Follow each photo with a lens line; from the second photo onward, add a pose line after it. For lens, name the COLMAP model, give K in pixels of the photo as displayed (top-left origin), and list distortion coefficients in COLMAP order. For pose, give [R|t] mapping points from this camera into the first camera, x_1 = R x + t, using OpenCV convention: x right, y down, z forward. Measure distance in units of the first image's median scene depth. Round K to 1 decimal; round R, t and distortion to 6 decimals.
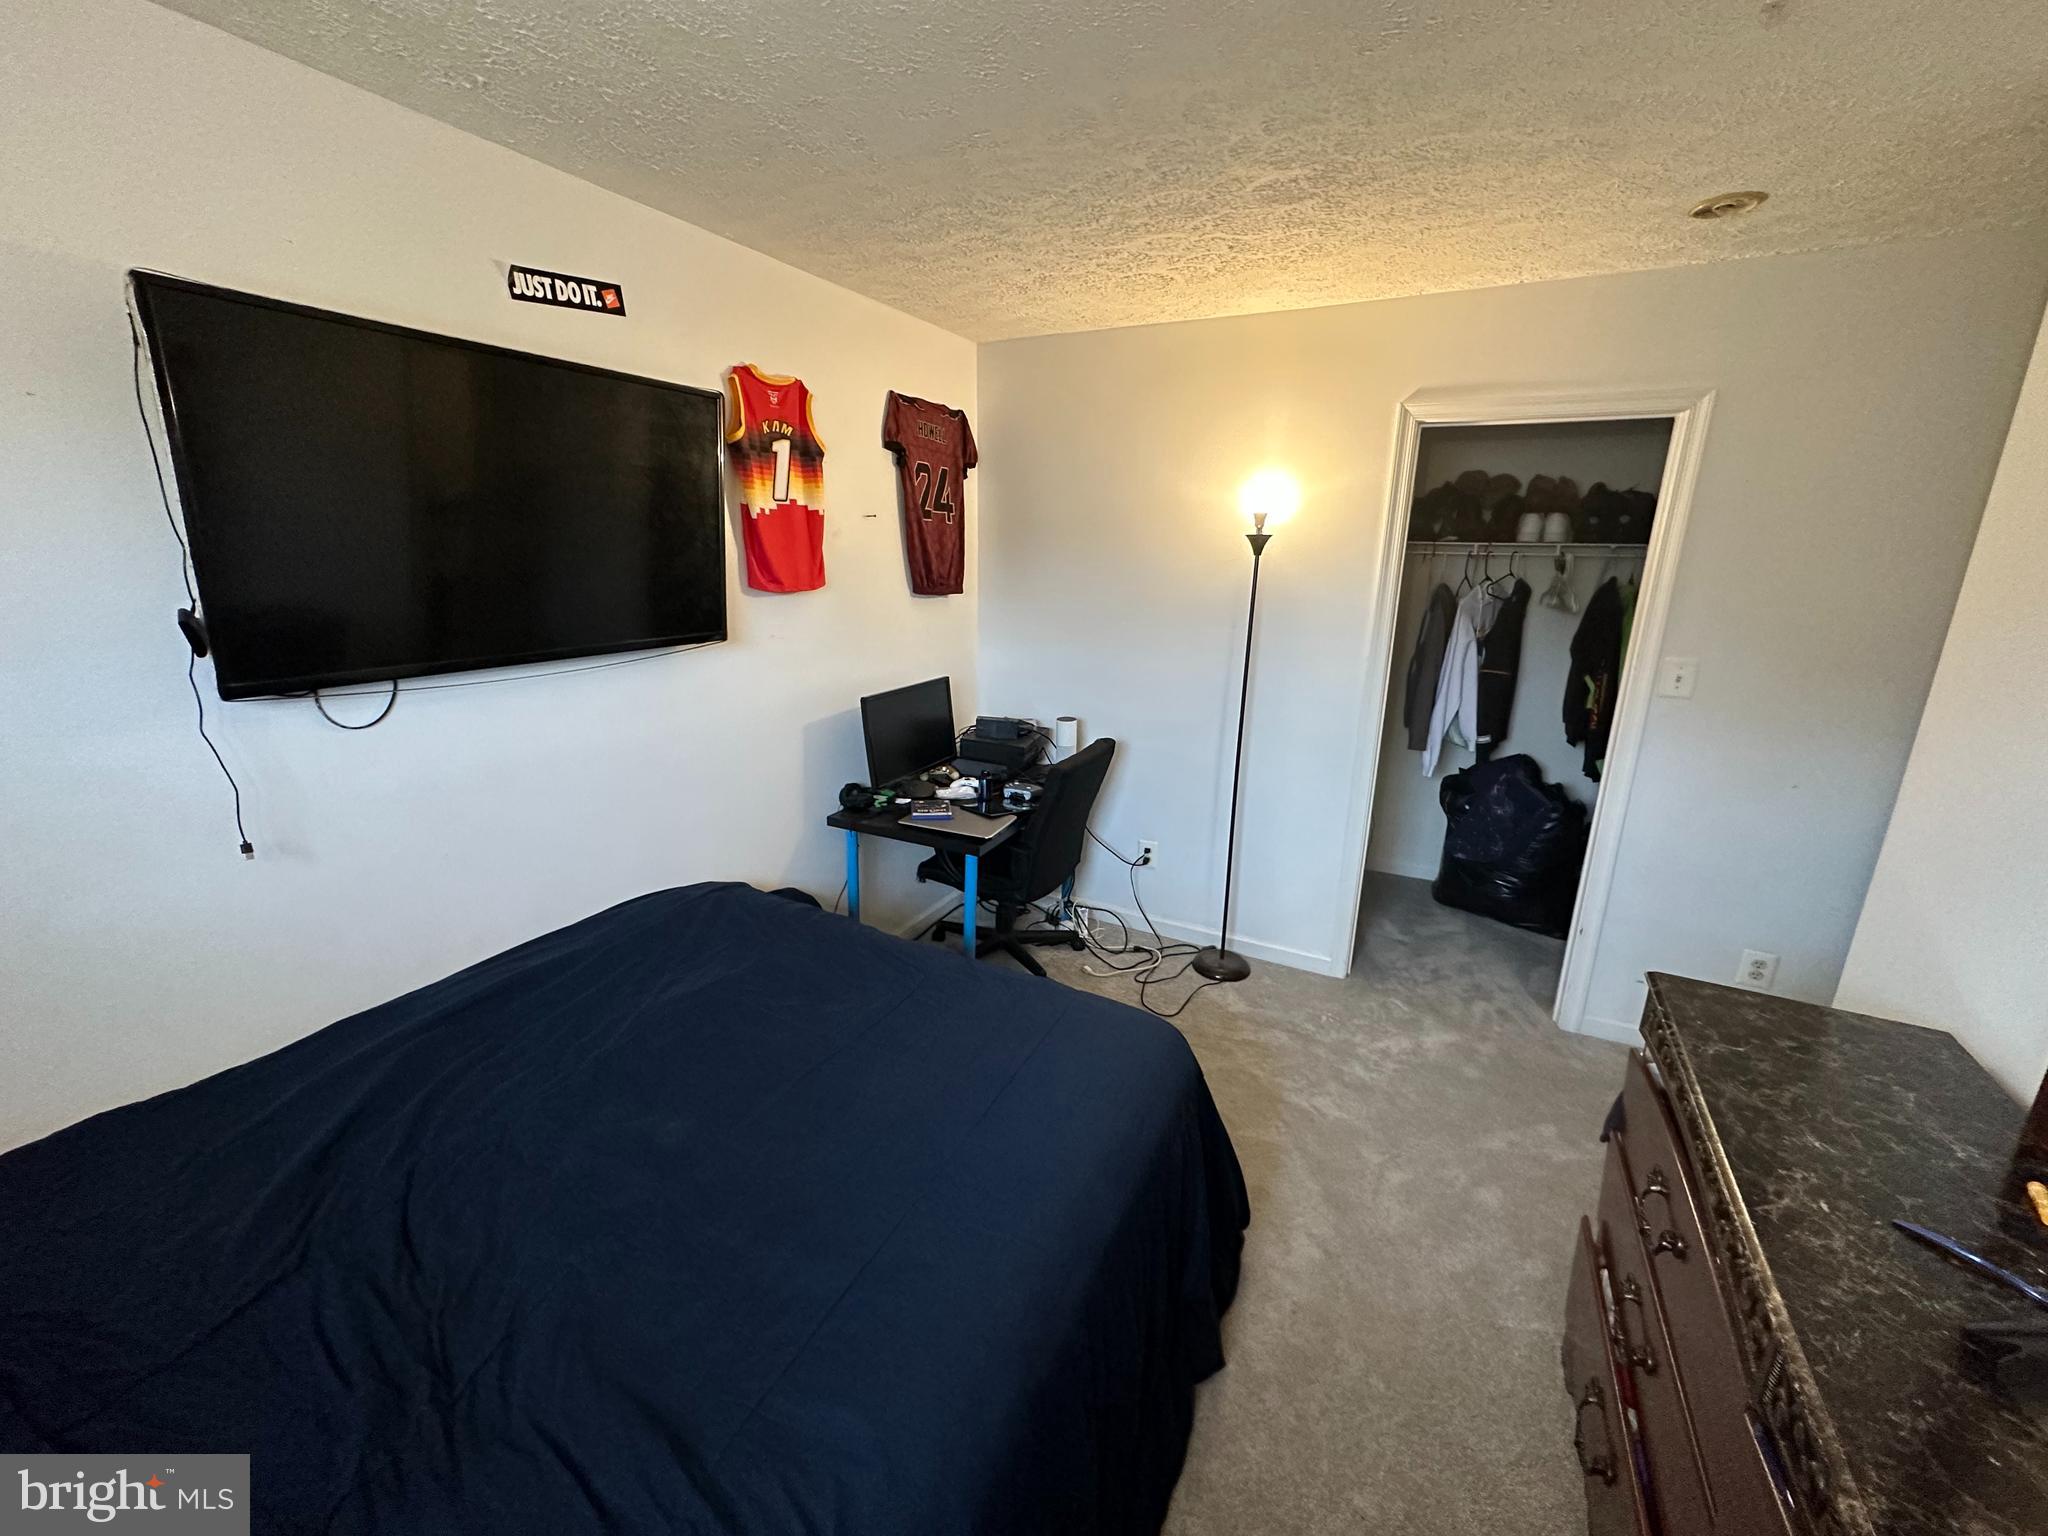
lens RADIAL K [[817.4, 0, 1026.2], [0, 817.4, 769.1], [0, 0, 1]] dist [-0.004535, 0.000852]
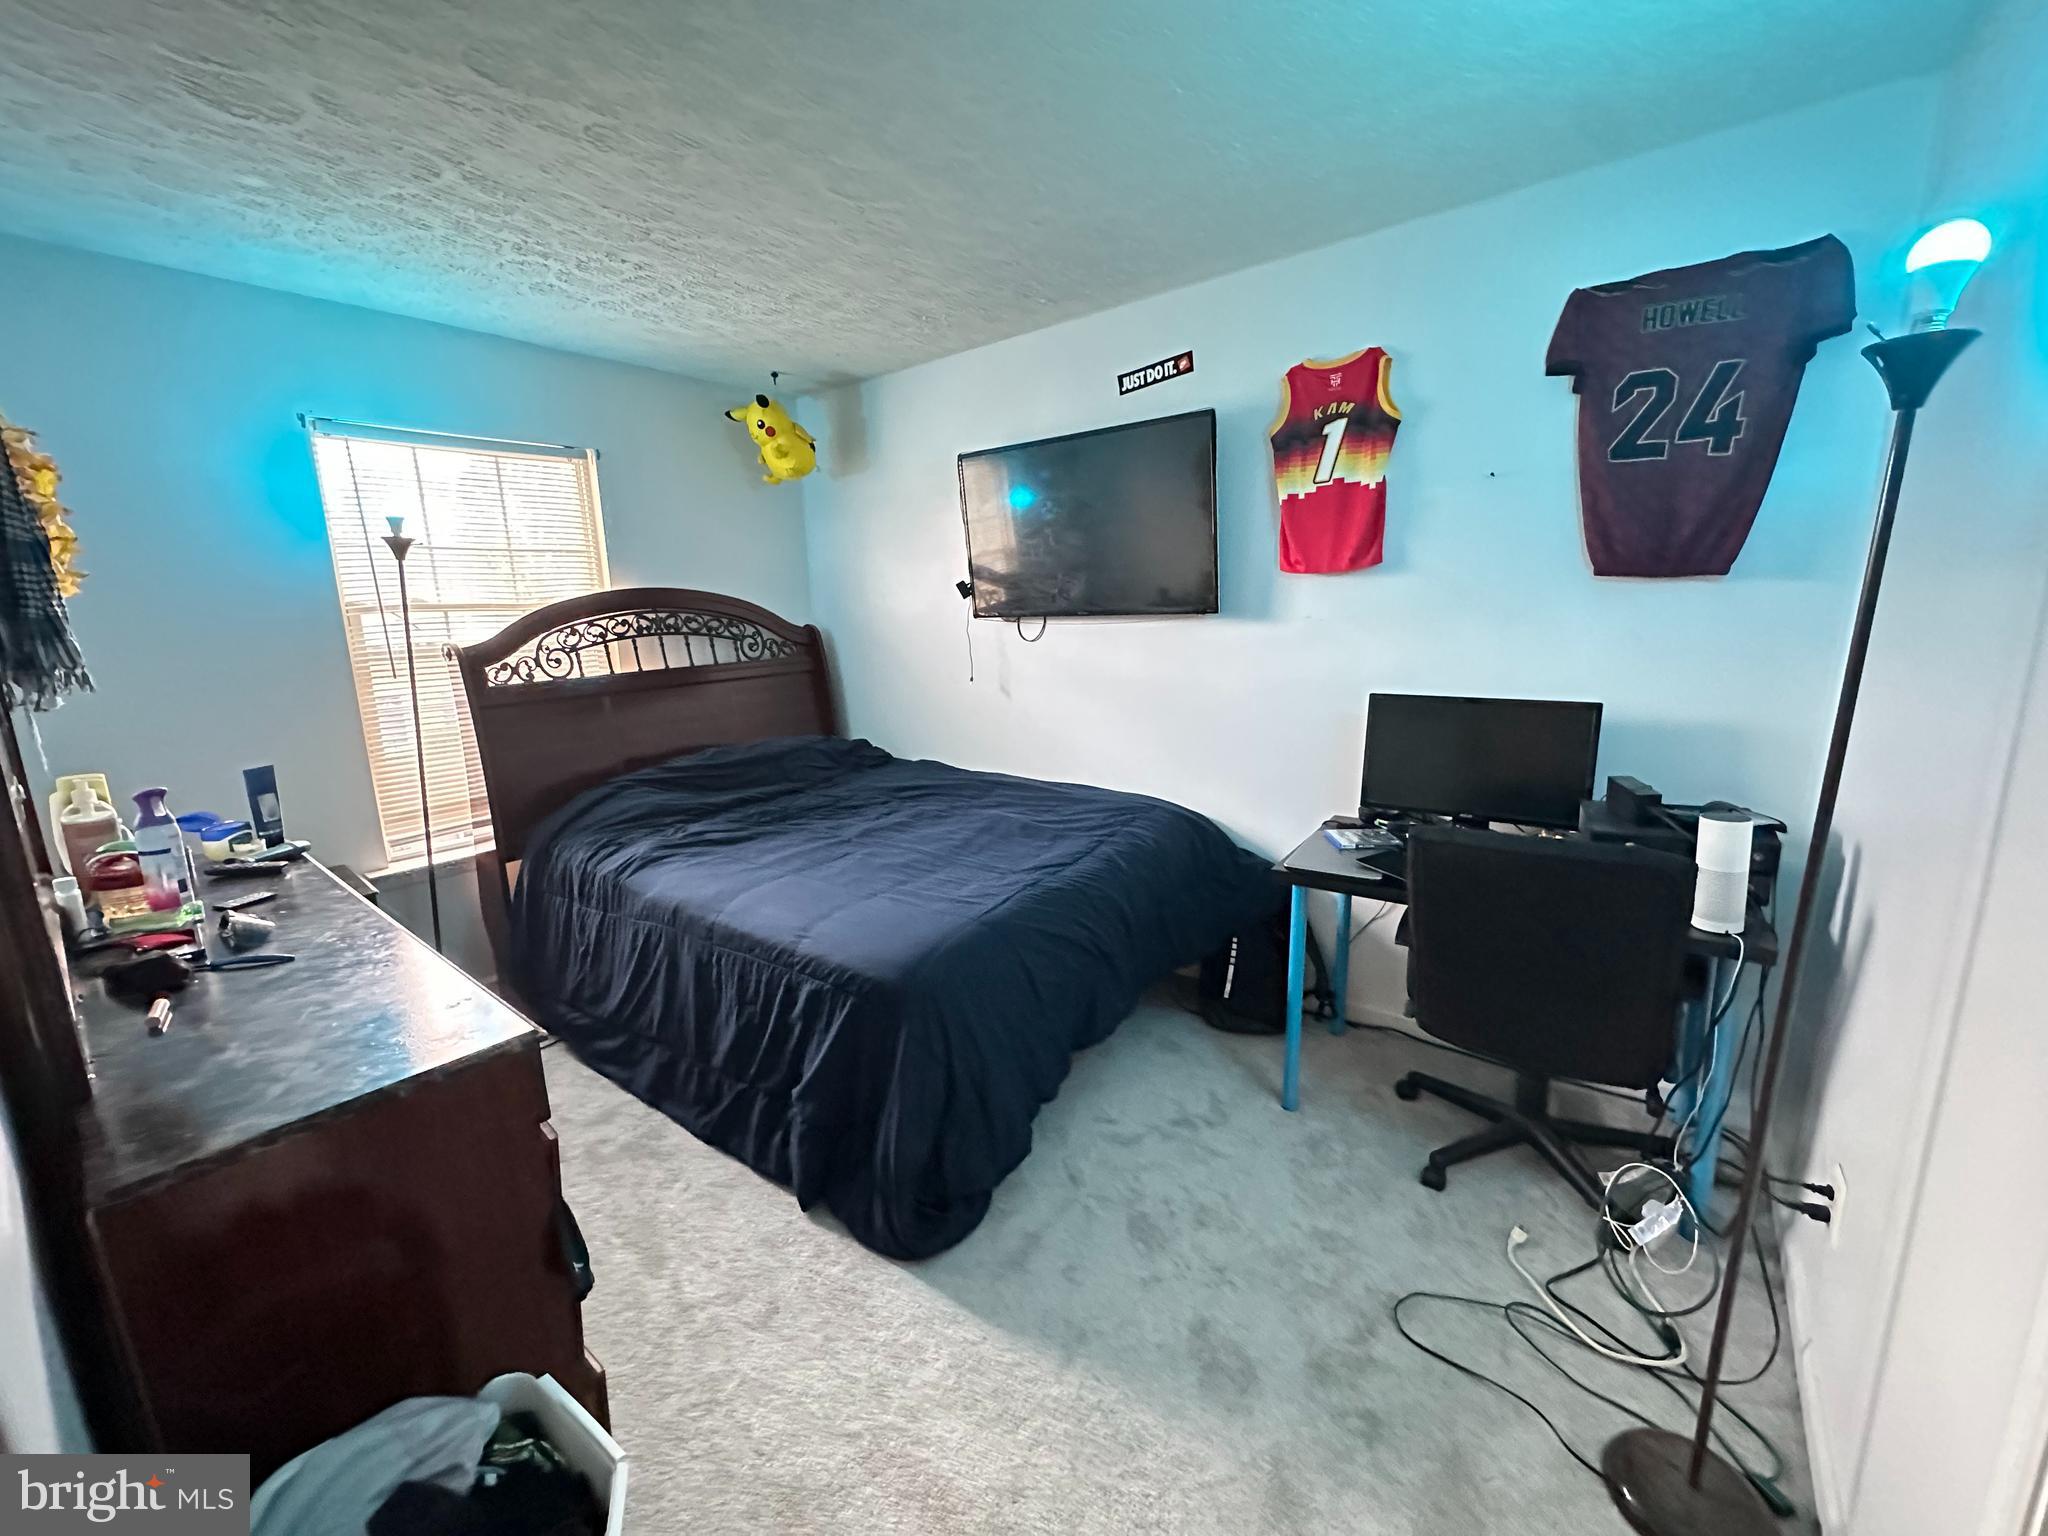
lens RADIAL K [[817.4, 0, 1029.2], [0, 817.4, 762.6], [0, 0, 1]] dist [-0.004535, 0.000852]
pose [[-0.181554, 0.182116, -0.966371, 0.807381], [-0.233023, 0.946747, 0.222196, -0.140248], [0.955374, 0.265527, -0.129448, 0.878036]]
